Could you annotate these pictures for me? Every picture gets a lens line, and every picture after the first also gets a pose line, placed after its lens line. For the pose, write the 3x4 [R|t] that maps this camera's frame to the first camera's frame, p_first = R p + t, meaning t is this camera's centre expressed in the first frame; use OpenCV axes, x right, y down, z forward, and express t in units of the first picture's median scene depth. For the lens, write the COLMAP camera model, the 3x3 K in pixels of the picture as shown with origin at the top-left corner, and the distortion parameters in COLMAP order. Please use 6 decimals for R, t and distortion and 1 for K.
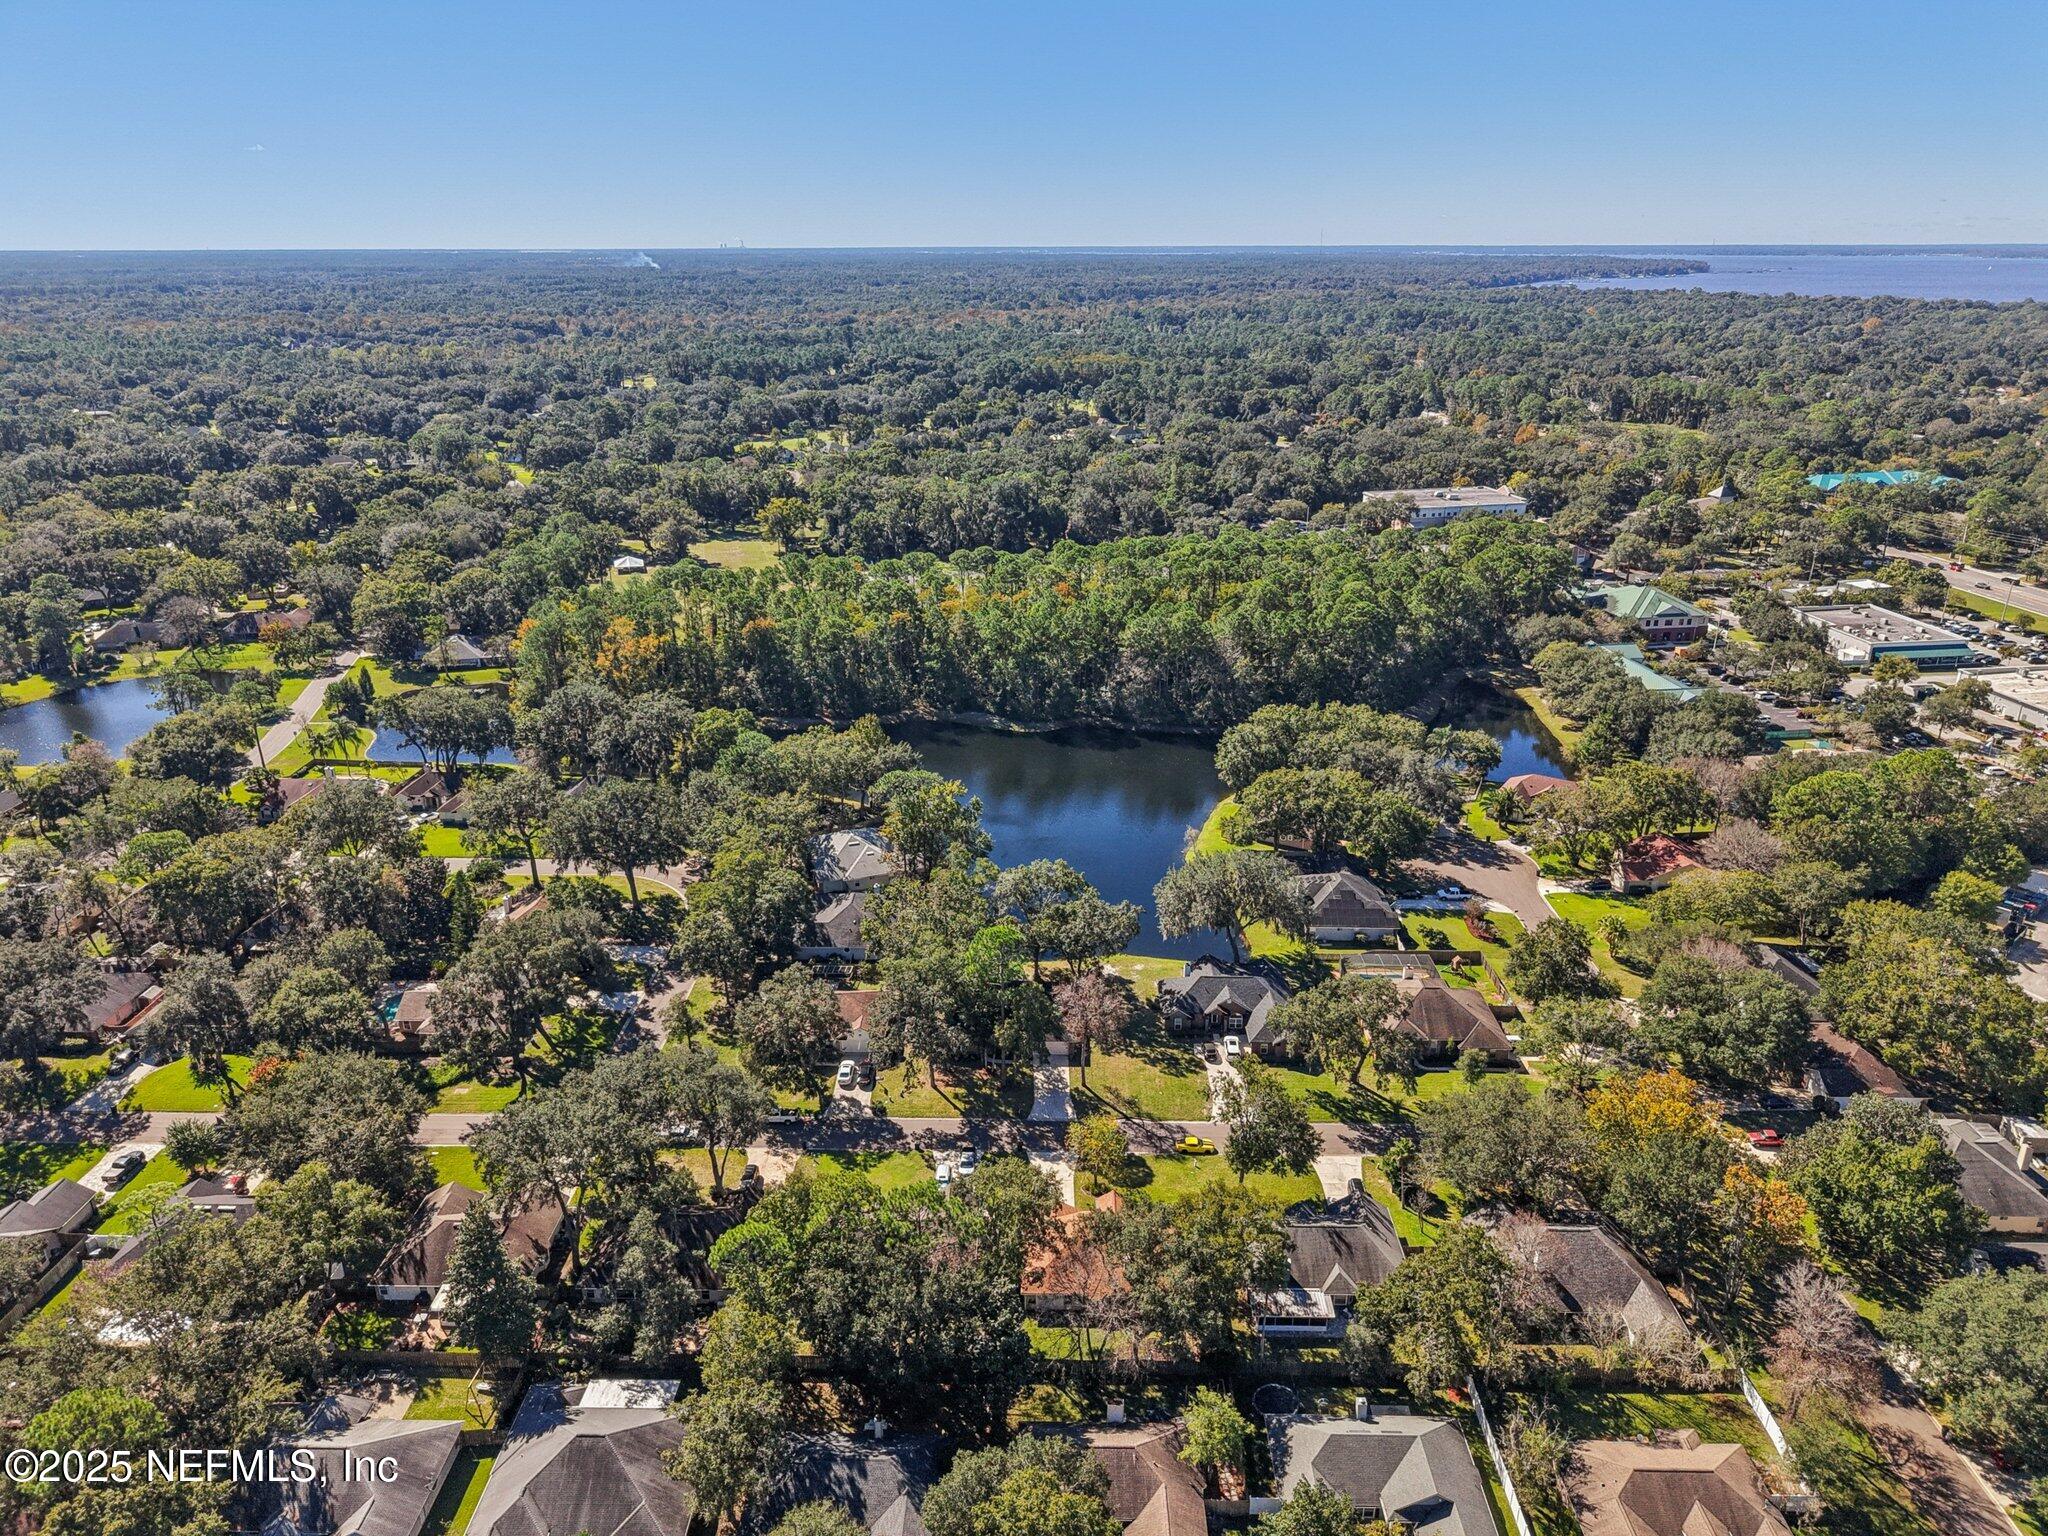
lens RADIAL K [[1429.8, 0, 1024.0], [0, 1429.8, 768.0], [0, 0, 1]] dist [0.032993, -0.058714]
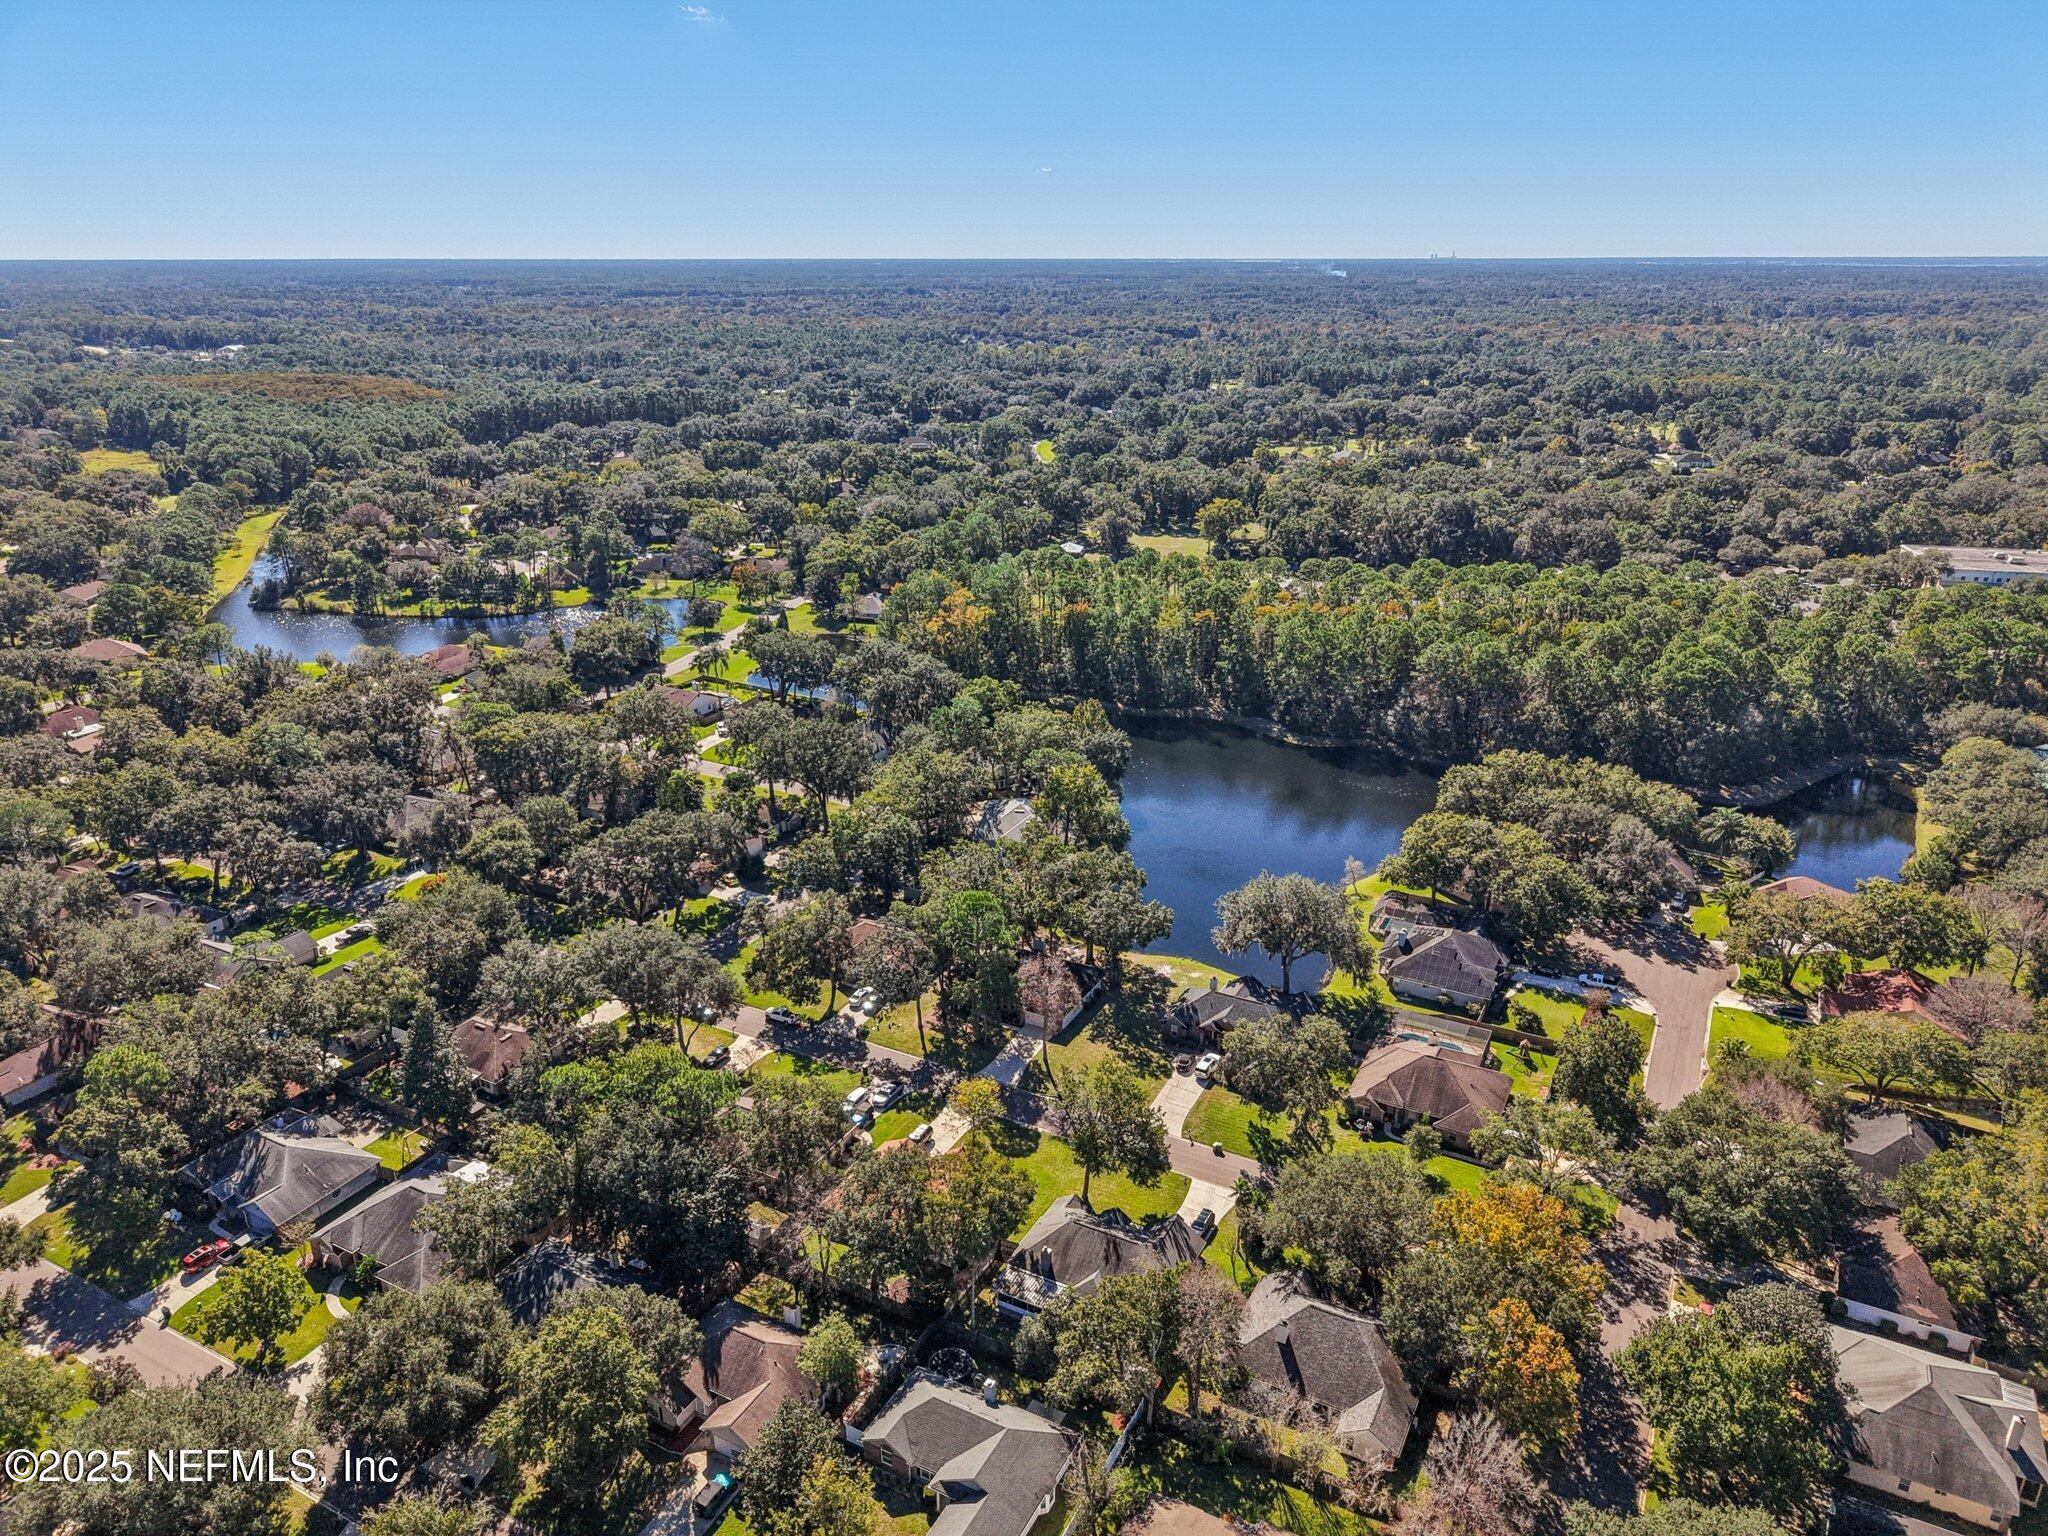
lens RADIAL K [[1417.8, 0, 1024.0], [0, 1417.8, 768.0], [0, 0, 1]] dist [0.042636, -0.075240]
pose [[0.885591, 0.158550, -0.436566, 0.344276], [-0.160458, 0.986498, 0.032777, -0.014015], [0.435868, 0.041023, 0.899075, 0.047299]]
